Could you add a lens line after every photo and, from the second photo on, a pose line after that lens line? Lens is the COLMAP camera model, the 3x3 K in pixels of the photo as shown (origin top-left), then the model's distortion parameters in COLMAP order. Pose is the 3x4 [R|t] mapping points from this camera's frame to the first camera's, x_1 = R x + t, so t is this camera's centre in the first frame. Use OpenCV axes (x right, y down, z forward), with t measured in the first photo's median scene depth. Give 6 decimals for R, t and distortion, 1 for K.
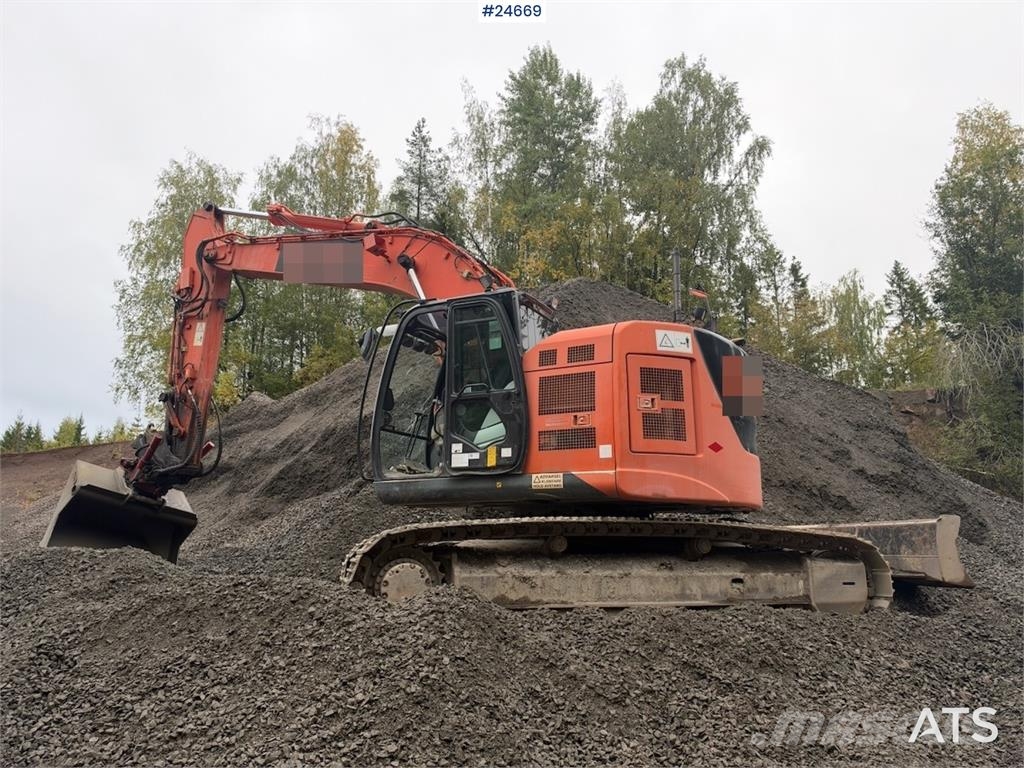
lens RADIAL K [[738.8, 0, 515.6], [0, 738.8, 378.3], [0, 0, 1]] dist [0.153663, -0.342555]
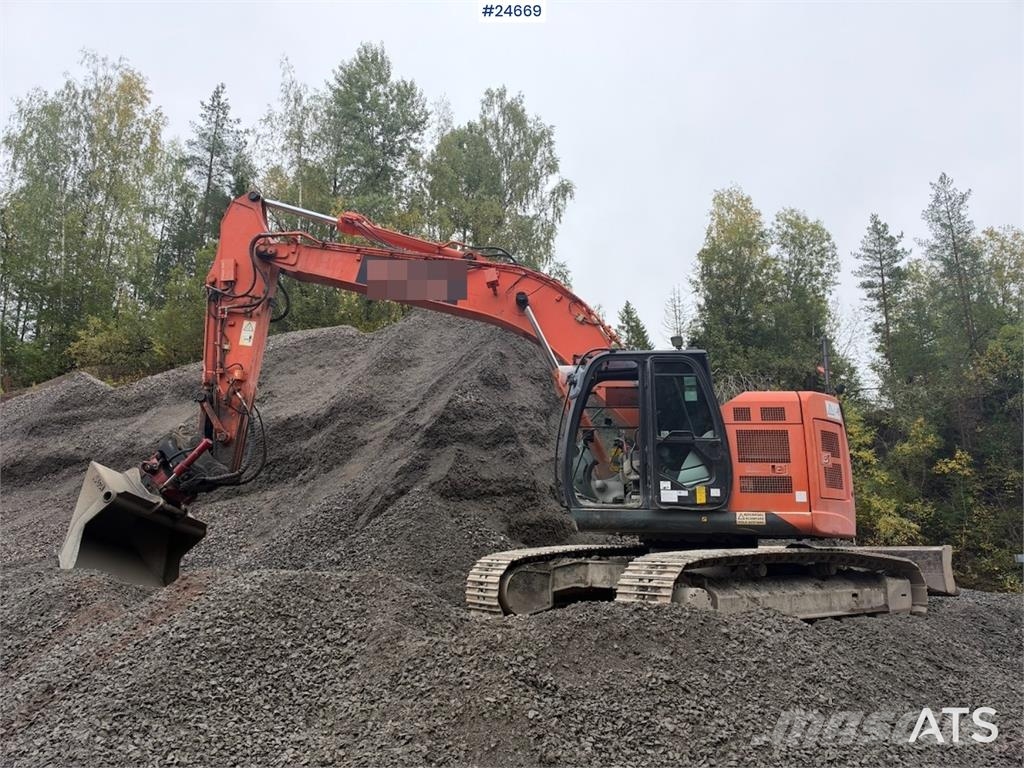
lens RADIAL K [[739.8, 0, 509.9], [0, 739.8, 389.9], [0, 0, 1]] dist [0.062568, -0.105161]
pose [[0.922547, 0.086537, 0.376057, -0.760825], [-0.093639, 0.995606, 0.000610, -0.032516], [-0.374352, -0.035776, 0.926596, 0.022646]]
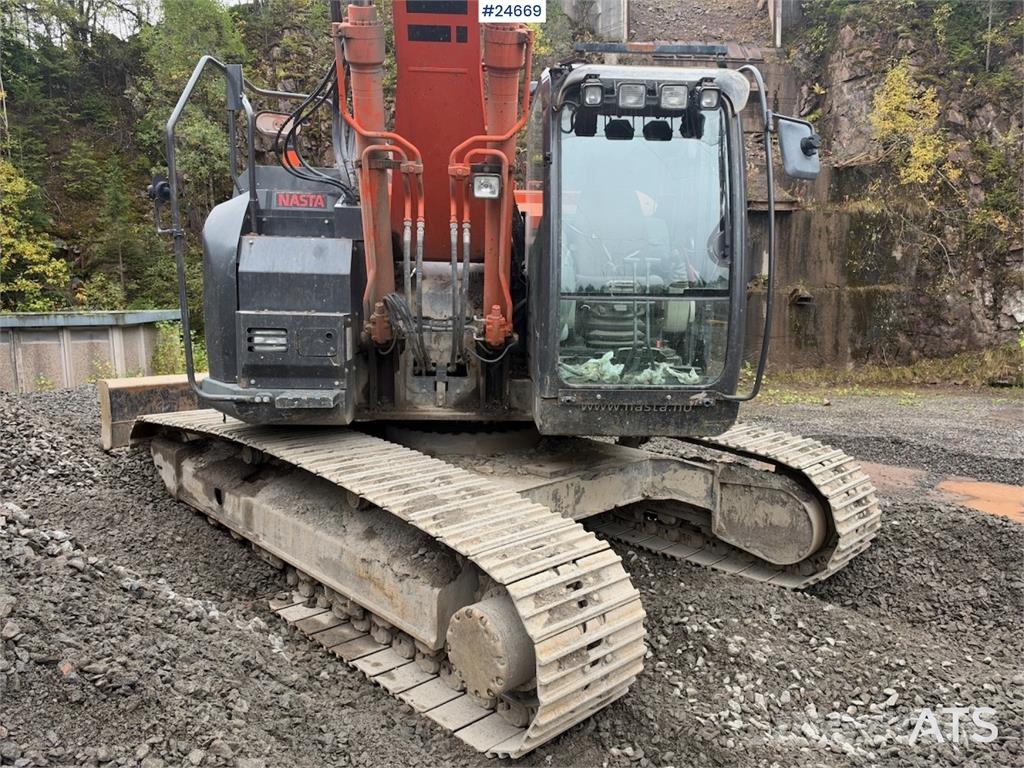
lens RADIAL K [[745.1, 0, 509.2], [0, 745.1, 383.3], [0, 0, 1]] dist [0.008062, -0.019360]
pose [[-0.491466, -0.125644, 0.861786, -0.629275], [-0.216573, 0.976085, 0.018800, 0.165169], [-0.843539, -0.177400, -0.506924, 1.541904]]
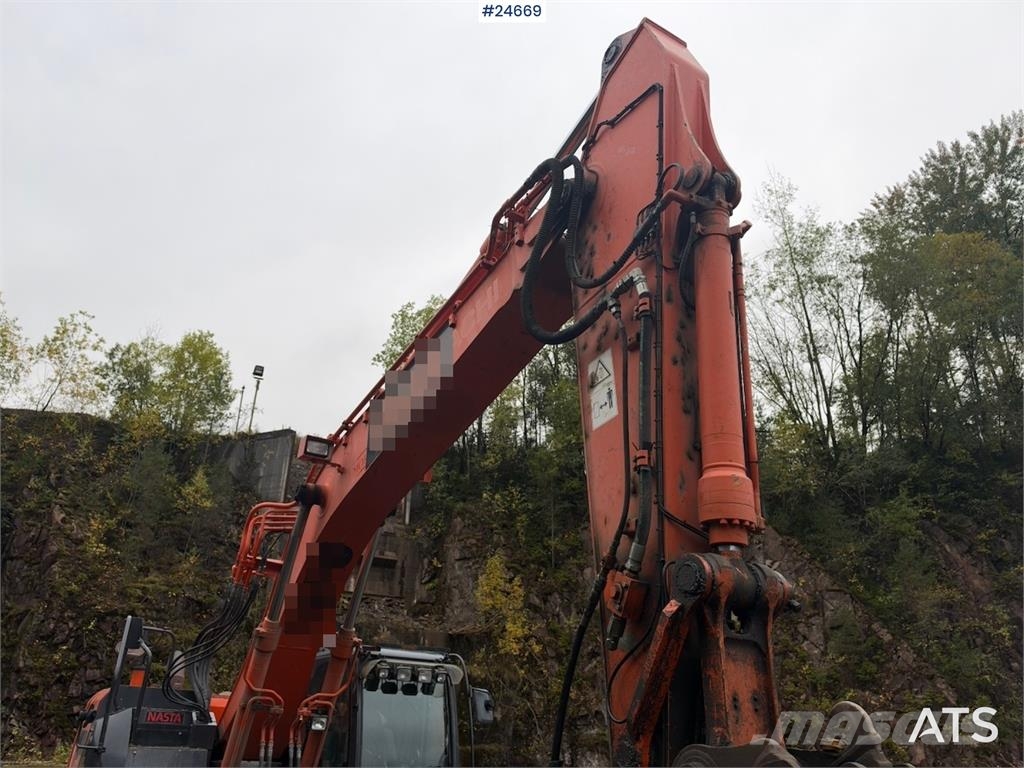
lens RADIAL K [[739.2, 0, 510.6], [0, 739.2, 367.7], [0, 0, 1]] dist [0.055583, -0.084488]
pose [[-0.850026, 0.201976, 0.486478, -0.877680], [-0.160002, 0.780918, -0.603793, 0.213725], [-0.501852, -0.591077, -0.631485, 2.045402]]
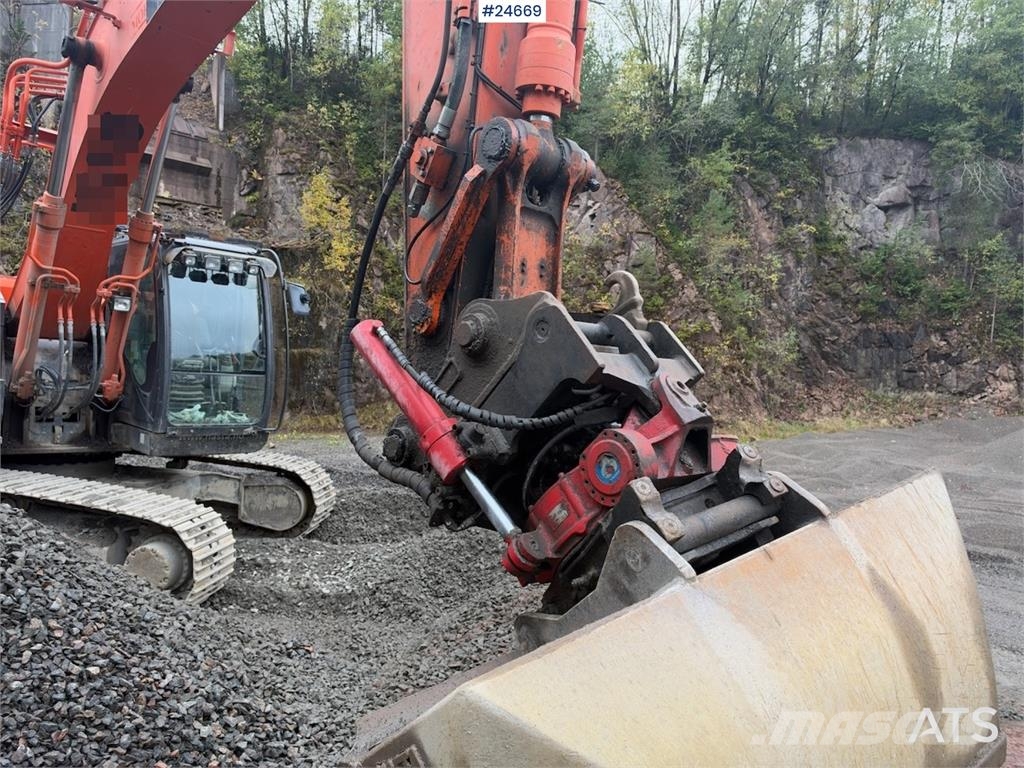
lens RADIAL K [[738.8, 0, 515.6], [0, 738.8, 378.3], [0, 0, 1]] dist [0.153663, -0.342555]
pose [[-0.947186, -0.077552, 0.311167, -0.881697], [-0.143253, 0.970446, -0.194197, 0.235413], [-0.286911, -0.228516, -0.930302, 2.011264]]
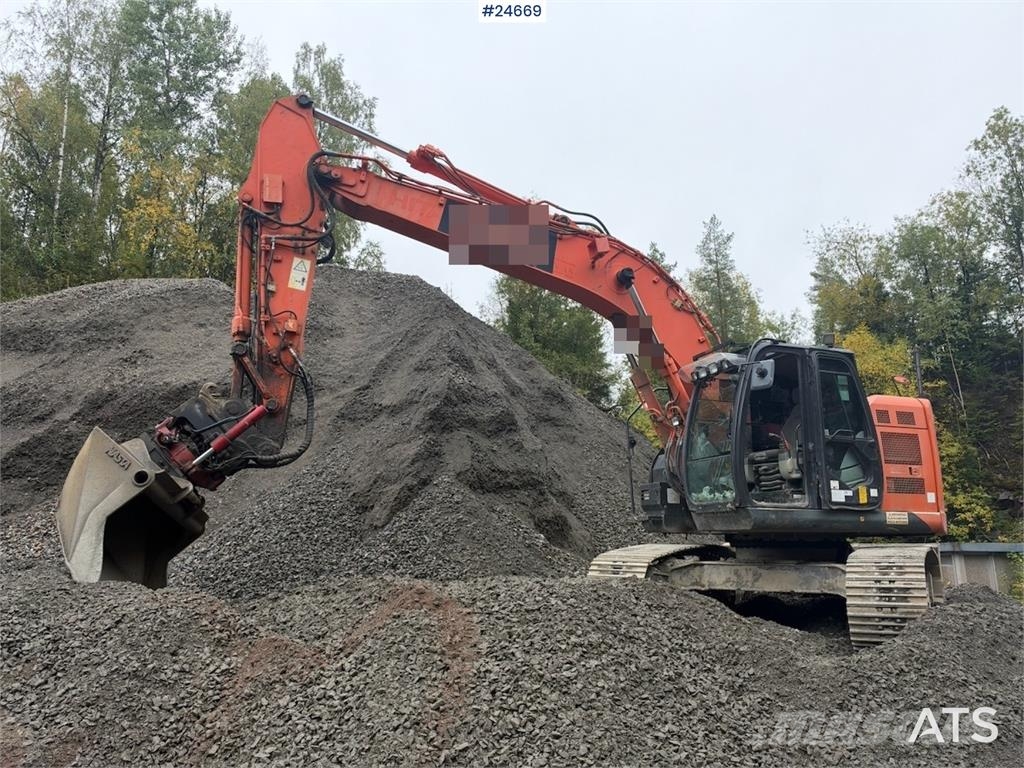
lens RADIAL K [[744.4, 0, 514.1], [0, 744.4, 383.8], [0, 0, 1]] dist [0.028169, -0.042409]
pose [[0.704078, 0.151926, 0.693680, -1.254243], [-0.163447, 0.985290, -0.049896, 0.080330], [-0.691056, -0.078249, 0.718553, 0.535076]]
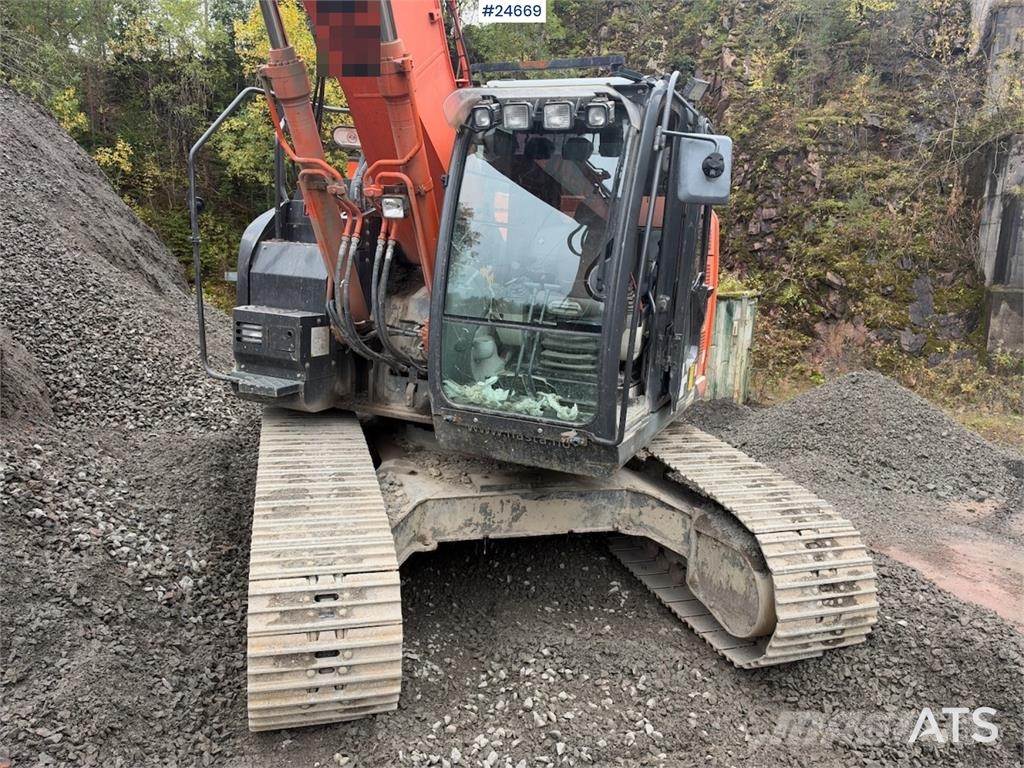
lens RADIAL K [[745.1, 0, 509.2], [0, 745.1, 383.3], [0, 0, 1]] dist [0.008062, -0.019360]
pose [[-0.048654, -0.191591, 0.980268, -0.729459], [-0.285356, 0.943192, 0.170181, 0.037053], [-0.957186, -0.271445, -0.100562, 1.225917]]
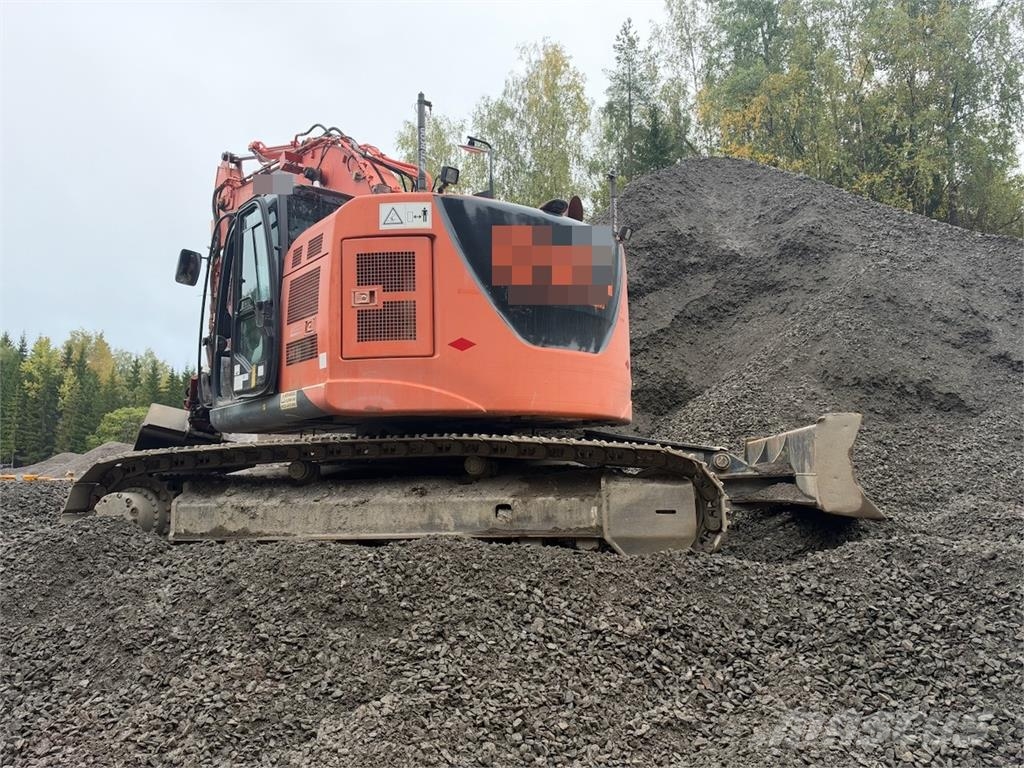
lens RADIAL K [[734.0, 0, 512.7], [0, 734.0, 379.4], [0, 0, 1]] dist [0.188371, -0.381280]
pose [[0.913728, -0.068625, -0.400490, 0.605727], [0.108215, 0.991136, 0.077060, 0.072660], [0.391652, -0.113751, 0.913055, 0.291390]]
